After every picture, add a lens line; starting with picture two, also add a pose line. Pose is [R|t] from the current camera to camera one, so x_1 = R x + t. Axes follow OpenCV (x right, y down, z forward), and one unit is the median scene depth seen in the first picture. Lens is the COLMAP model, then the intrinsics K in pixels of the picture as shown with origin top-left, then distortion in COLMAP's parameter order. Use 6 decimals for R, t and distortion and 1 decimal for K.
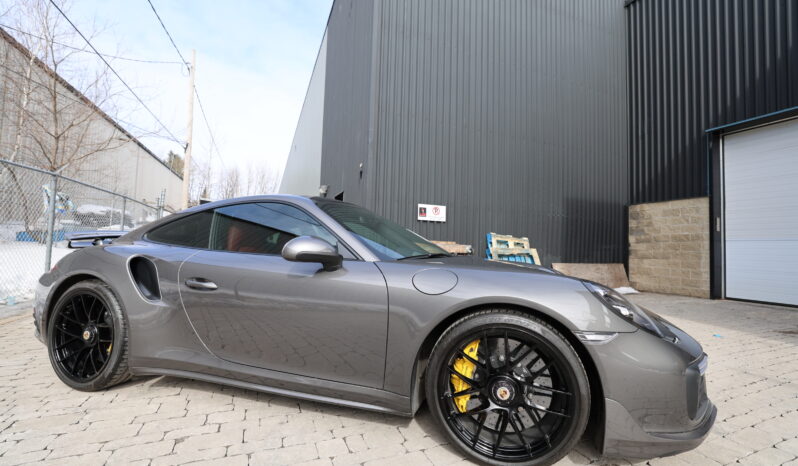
lens RADIAL K [[339.3, 0, 399.0], [0, 339.3, 233.0], [0, 0, 1]] dist [-0.045103, 0.014313]
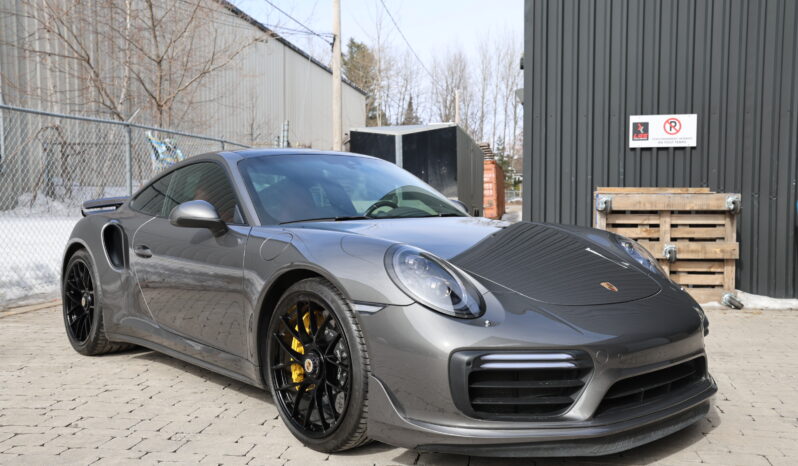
lens RADIAL K [[714.2, 0, 399.0], [0, 714.2, 233.0], [0, 0, 1]] dist [0.055265, 0.011797]
pose [[0.846068, -0.005405, -0.533048, 0.339478], [0.050440, 0.996274, 0.069957, -0.003914], [0.530684, -0.086075, 0.843188, -0.112511]]
